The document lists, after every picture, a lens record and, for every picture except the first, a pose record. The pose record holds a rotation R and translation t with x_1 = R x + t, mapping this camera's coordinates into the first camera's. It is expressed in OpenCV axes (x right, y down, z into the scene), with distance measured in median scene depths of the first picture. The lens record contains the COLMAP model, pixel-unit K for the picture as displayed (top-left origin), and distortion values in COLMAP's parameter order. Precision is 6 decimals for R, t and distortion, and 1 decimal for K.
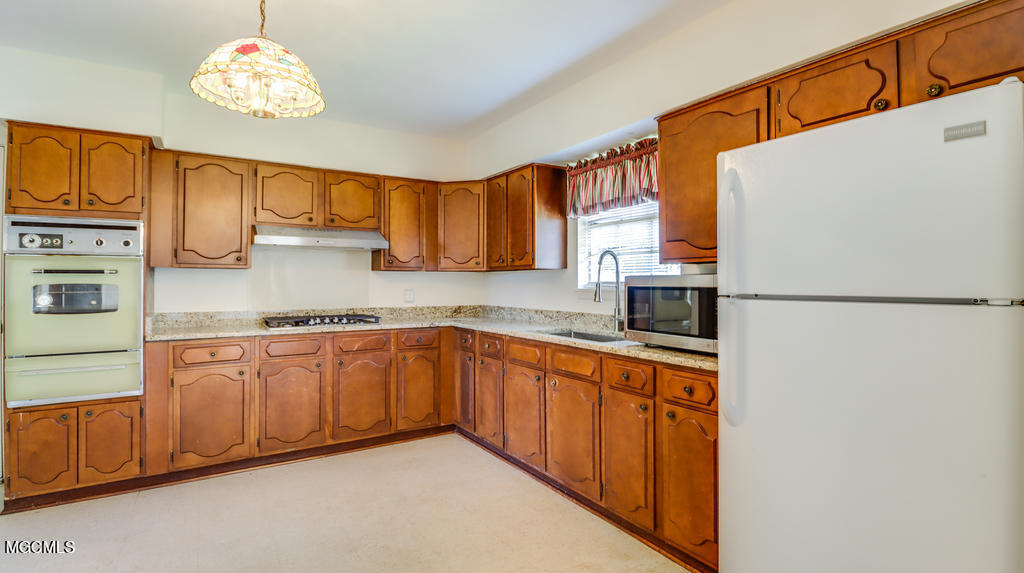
lens RADIAL K [[493.5, 0, 510.5], [0, 493.5, 279.5], [0, 0, 1]] dist [-0.000628, -0.000506]
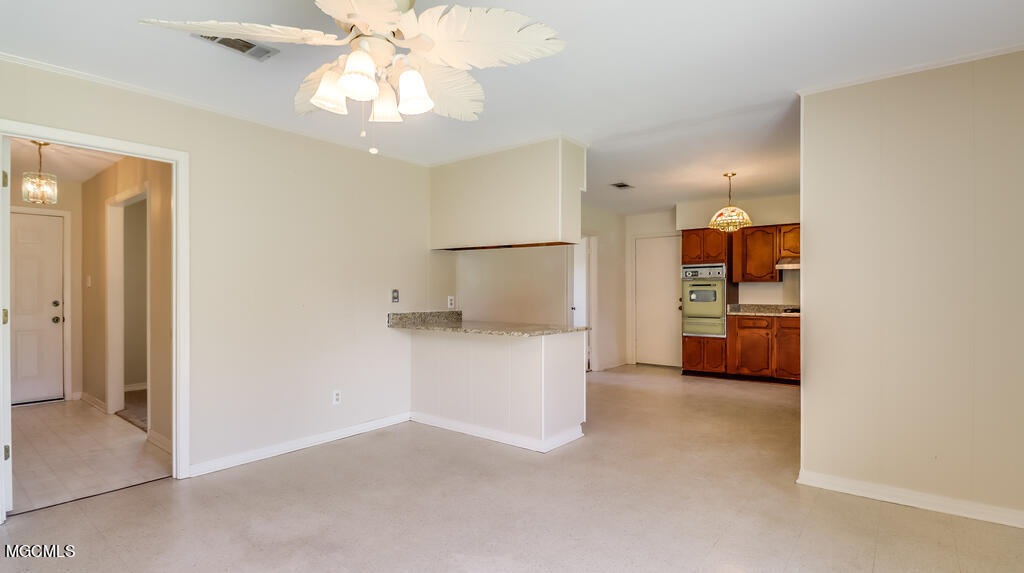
lens RADIAL K [[482.4, 0, 512.0], [0, 482.4, 286.5], [0, 0, 1]] dist [0.000378, 0.000034]
pose [[0.339537, -0.008493, -0.940554, 0.921049], [0.008934, 0.999943, -0.005804, -0.003106], [0.940550, -0.006432, 0.339594, -0.627056]]
